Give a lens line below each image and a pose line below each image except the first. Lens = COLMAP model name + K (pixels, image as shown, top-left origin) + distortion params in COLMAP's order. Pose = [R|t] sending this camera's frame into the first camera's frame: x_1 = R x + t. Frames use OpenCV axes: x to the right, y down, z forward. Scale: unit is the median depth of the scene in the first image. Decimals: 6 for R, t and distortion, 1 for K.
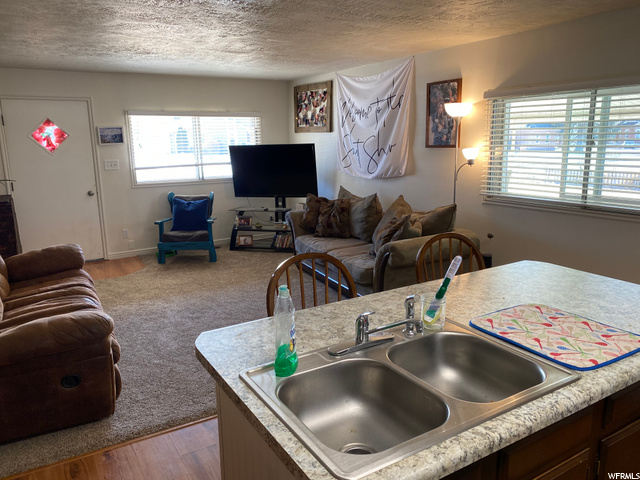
lens RADIAL K [[491.4, 0, 319.5], [0, 491.4, 238.8], [0, 0, 1]] dist [0.039034, -0.060949]
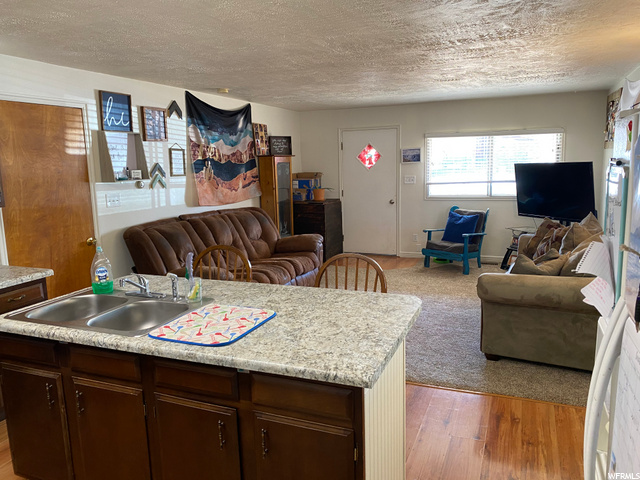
lens RADIAL K [[491.4, 0, 323.7], [0, 491.4, 239.3], [0, 0, 1]] dist [0.039034, -0.060949]
pose [[0.595013, 0.127443, -0.793547, 0.481228], [-0.145459, 0.988119, 0.049624, -0.038574], [0.790444, 0.085902, 0.606482, 0.127107]]
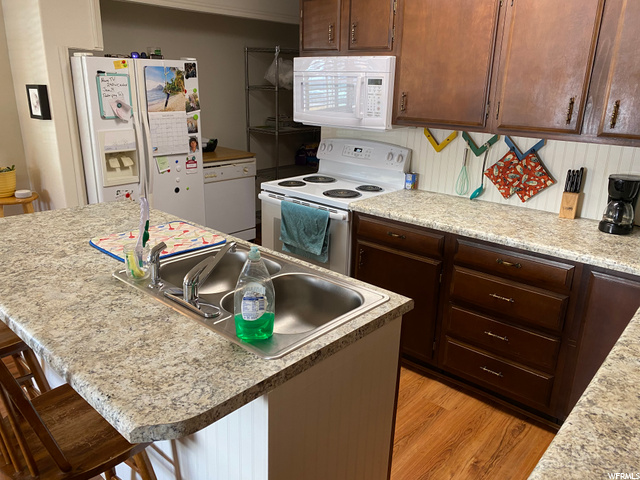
lens RADIAL K [[491.4, 0, 319.7], [0, 491.4, 239.8], [0, 0, 1]] dist [0.039034, -0.060949]
pose [[-0.292624, -0.291457, 0.910727, -0.229974], [0.167869, 0.921968, 0.348992, -0.053281], [-0.941377, 0.255006, -0.220863, 0.264621]]
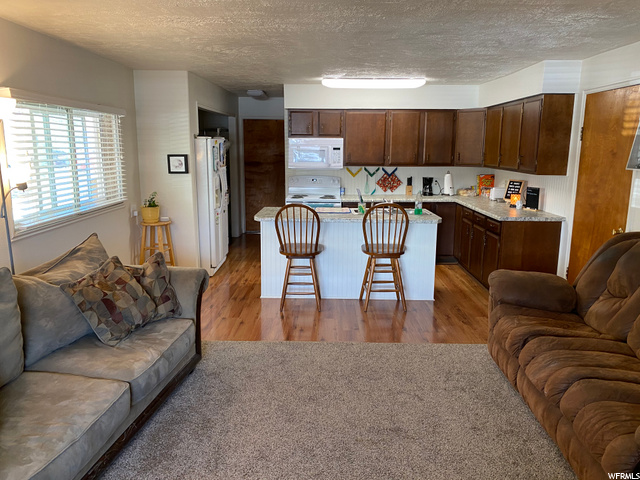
lens RADIAL K [[491.4, 0, 320.1], [0, 491.4, 240.0], [0, 0, 1]] dist [0.039034, -0.060949]
pose [[-0.844732, -0.094170, 0.526840, -0.370973], [0.110577, 0.932447, 0.343969, -0.250573], [-0.523642, 0.348818, -0.777255, 1.211012]]
